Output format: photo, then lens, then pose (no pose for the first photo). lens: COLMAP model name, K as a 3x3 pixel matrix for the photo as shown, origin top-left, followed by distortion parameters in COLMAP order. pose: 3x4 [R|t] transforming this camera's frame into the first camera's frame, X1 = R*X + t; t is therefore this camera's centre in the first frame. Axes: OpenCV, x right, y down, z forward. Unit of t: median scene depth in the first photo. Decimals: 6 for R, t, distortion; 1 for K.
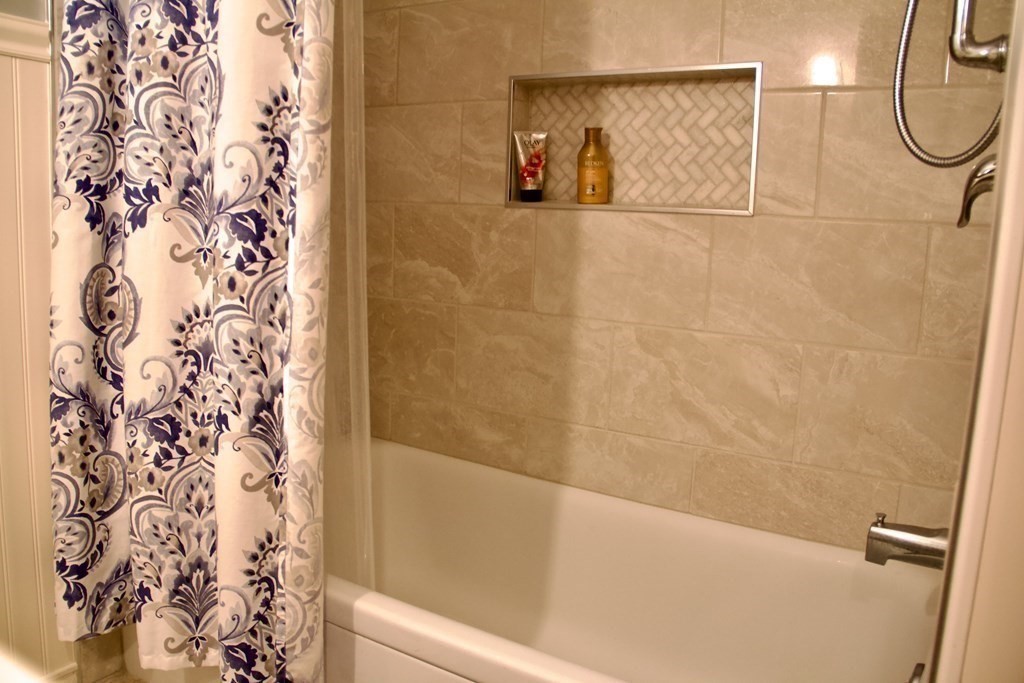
lens RADIAL K [[848.7, 0, 513.5], [0, 848.7, 346.2], [0, 0, 1]] dist [-0.182702, 0.139729]
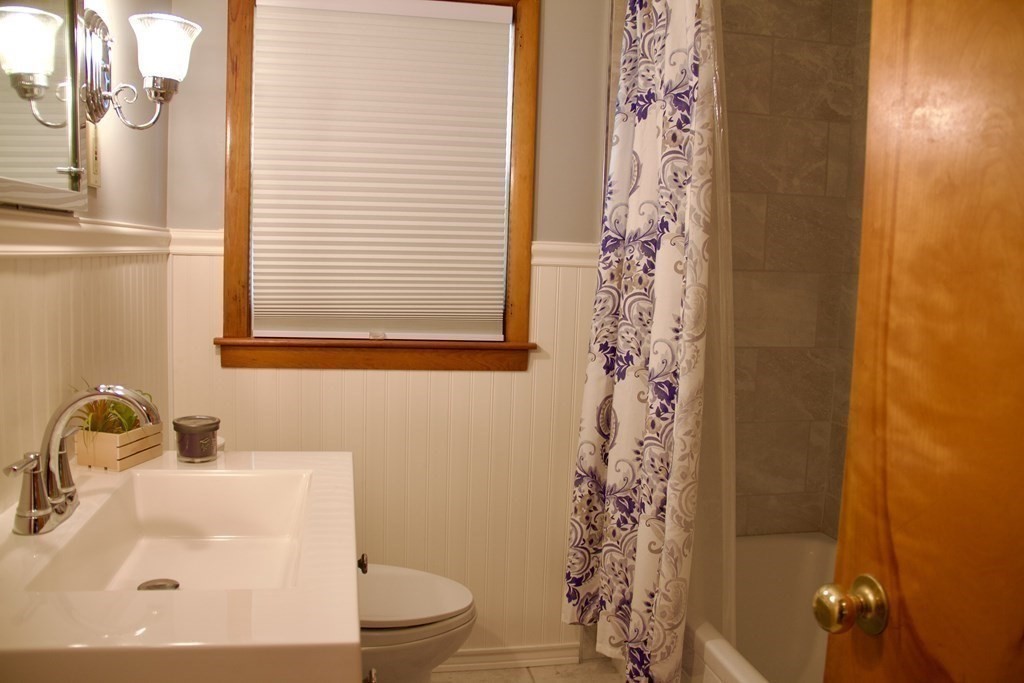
lens RADIAL K [[848.7, 0, 513.5], [0, 848.7, 346.2], [0, 0, 1]] dist [-0.182702, 0.139729]
pose [[0.699879, 0.057631, -0.711932, 0.565396], [-0.118296, 0.992327, -0.035965, -0.119295], [0.704397, 0.109390, 0.701327, -0.328447]]
